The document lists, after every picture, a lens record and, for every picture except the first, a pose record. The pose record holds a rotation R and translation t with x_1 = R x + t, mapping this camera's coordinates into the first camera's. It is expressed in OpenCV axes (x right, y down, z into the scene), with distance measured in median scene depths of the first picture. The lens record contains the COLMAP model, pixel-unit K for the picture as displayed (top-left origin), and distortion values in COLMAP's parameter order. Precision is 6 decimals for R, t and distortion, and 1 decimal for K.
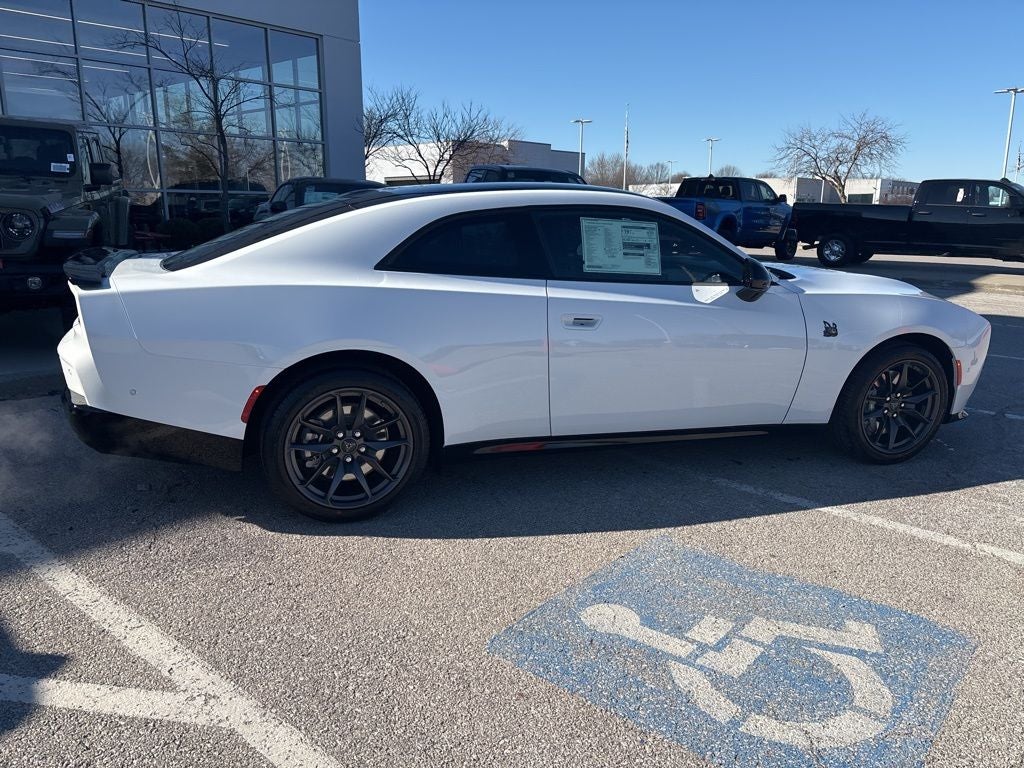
lens RADIAL K [[773.1, 0, 512.0], [0, 773.1, 389.2], [0, 0, 1]] dist [0.049851, -0.058395]
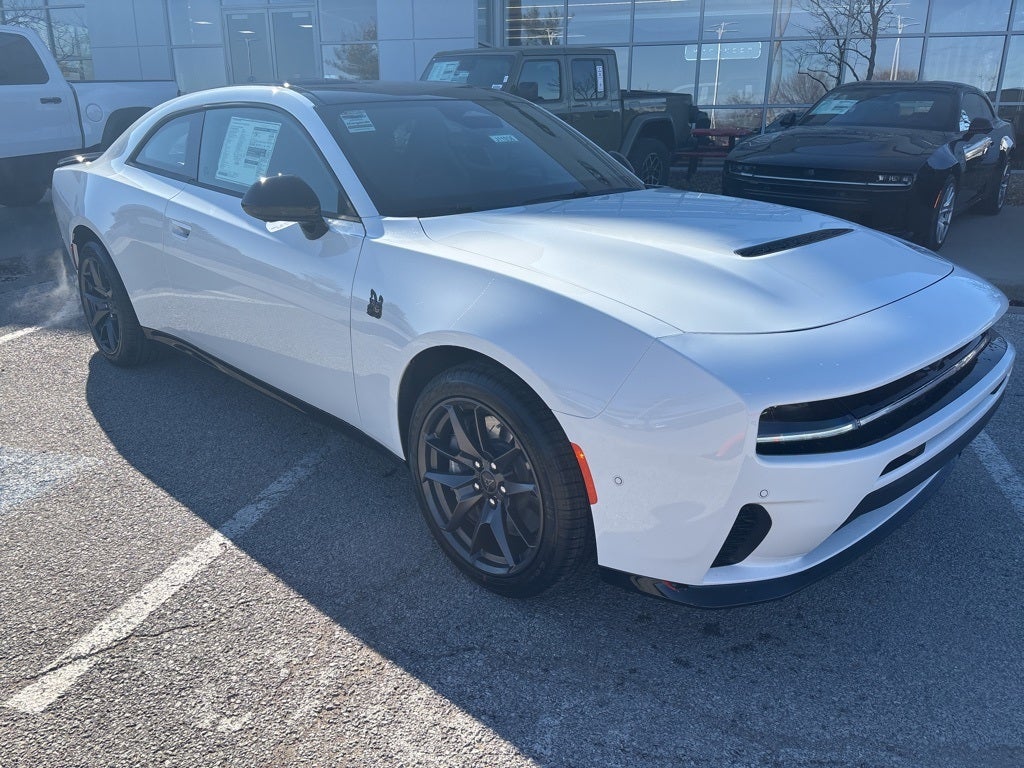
lens RADIAL K [[773.1, 0, 518.4], [0, 773.1, 387.4], [0, 0, 1]] dist [0.049851, -0.058395]
pose [[0.433884, 0.278161, -0.856955, 1.076311], [-0.202794, 0.956892, 0.207924, -0.177035], [0.877849, 0.083571, 0.471589, 0.888635]]
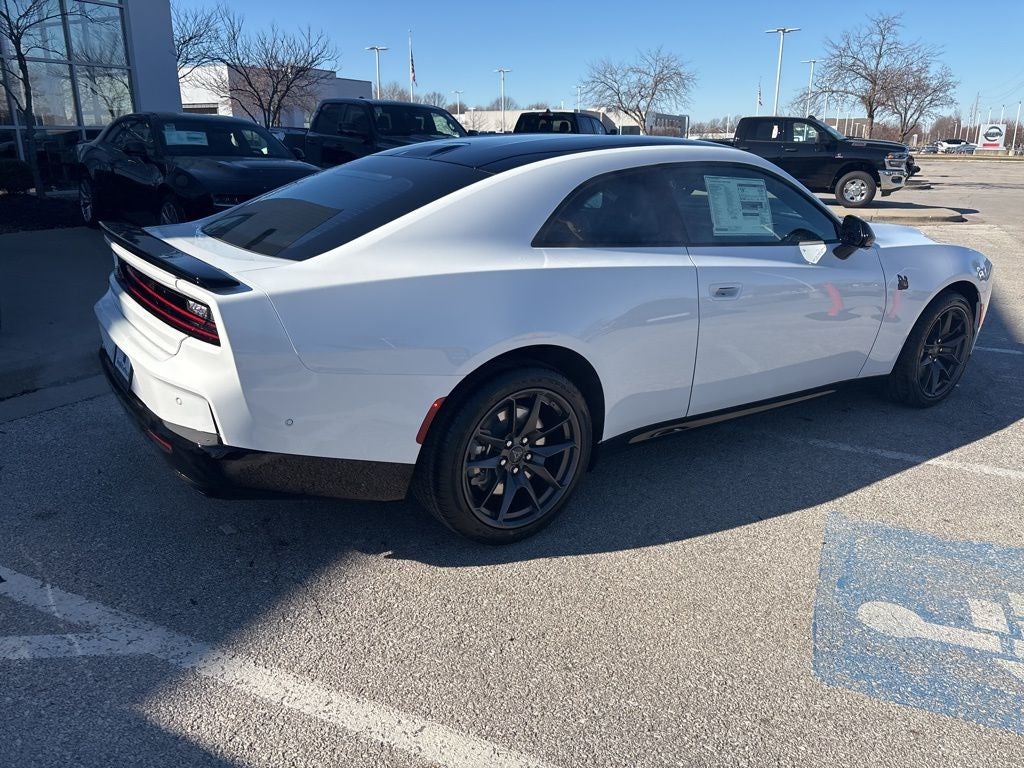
lens RADIAL K [[773.1, 0, 509.3], [0, 773.1, 377.3], [0, 0, 1]] dist [0.049851, -0.058395]
pose [[0.962294, -0.081862, 0.259402, -0.386914], [0.063865, 0.994978, 0.077076, -0.070522], [-0.264409, -0.057603, 0.962689, 0.165273]]
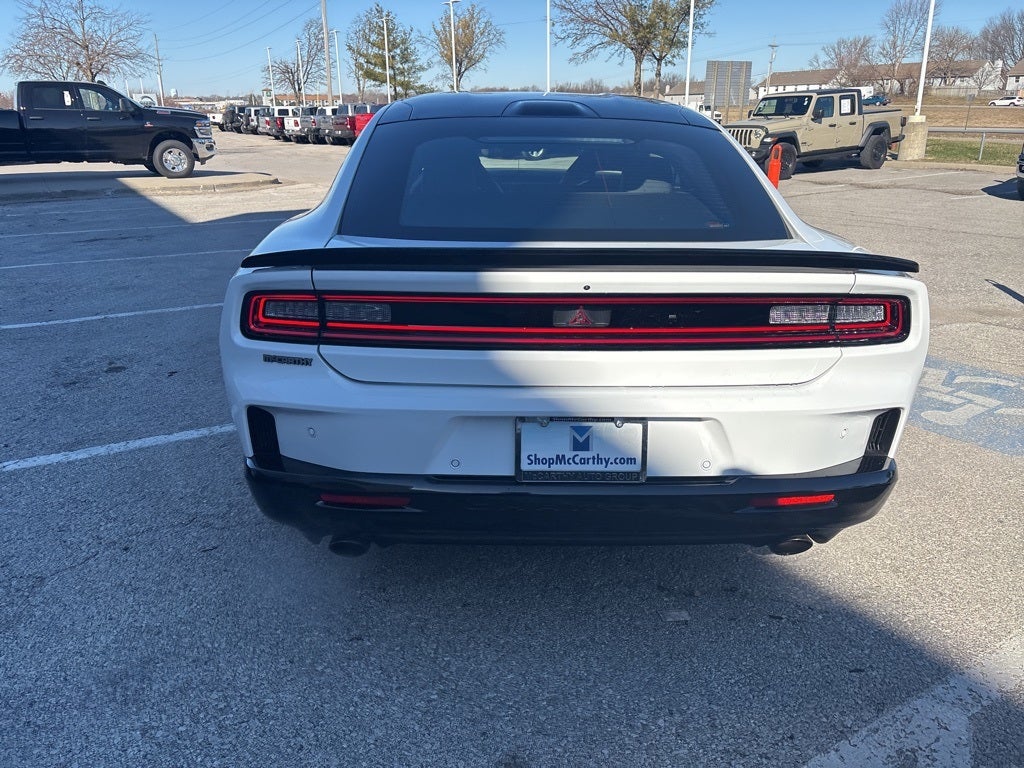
lens RADIAL K [[773.1, 0, 508.2], [0, 773.1, 378.1], [0, 0, 1]] dist [0.049851, -0.058395]
pose [[0.305738, -0.318520, 0.897257, -0.984679], [0.223694, 0.940034, 0.257482, -0.228002], [-0.925465, 0.121989, 0.358655, 0.874947]]
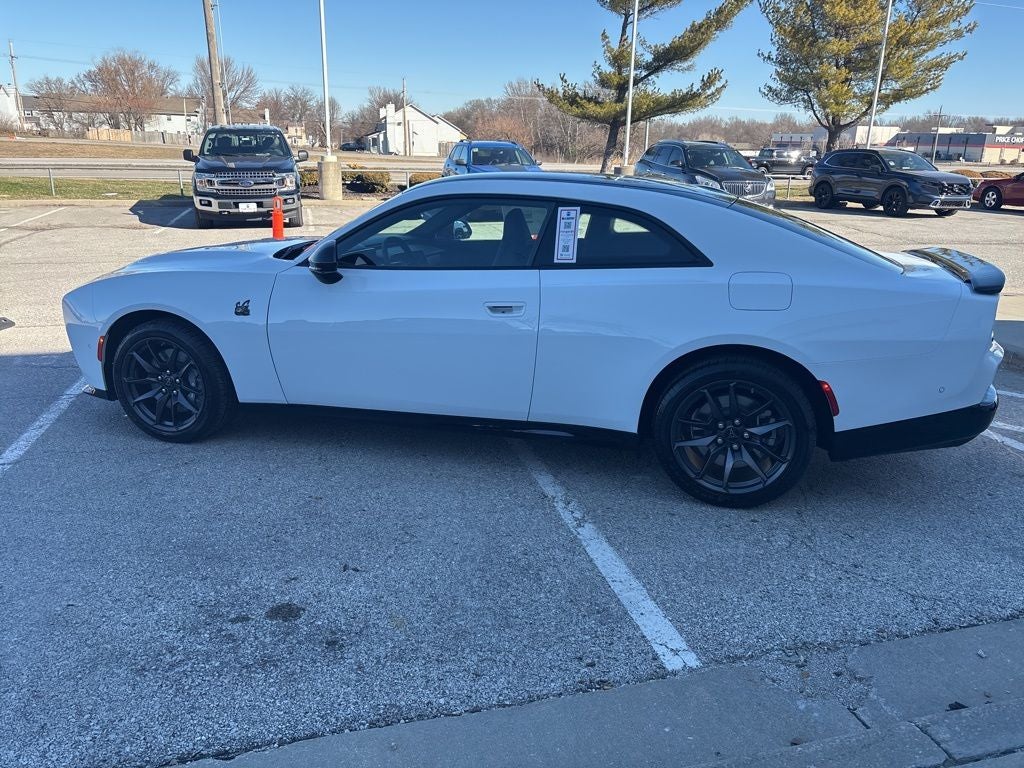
lens RADIAL K [[773.1, 0, 511.6], [0, 773.1, 373.4], [0, 0, 1]] dist [0.049851, -0.058395]
pose [[-0.818098, -0.184647, 0.544629, -0.636737], [0.105039, 0.883142, 0.457195, -0.580676], [-0.565404, 0.431238, -0.703102, 2.141701]]
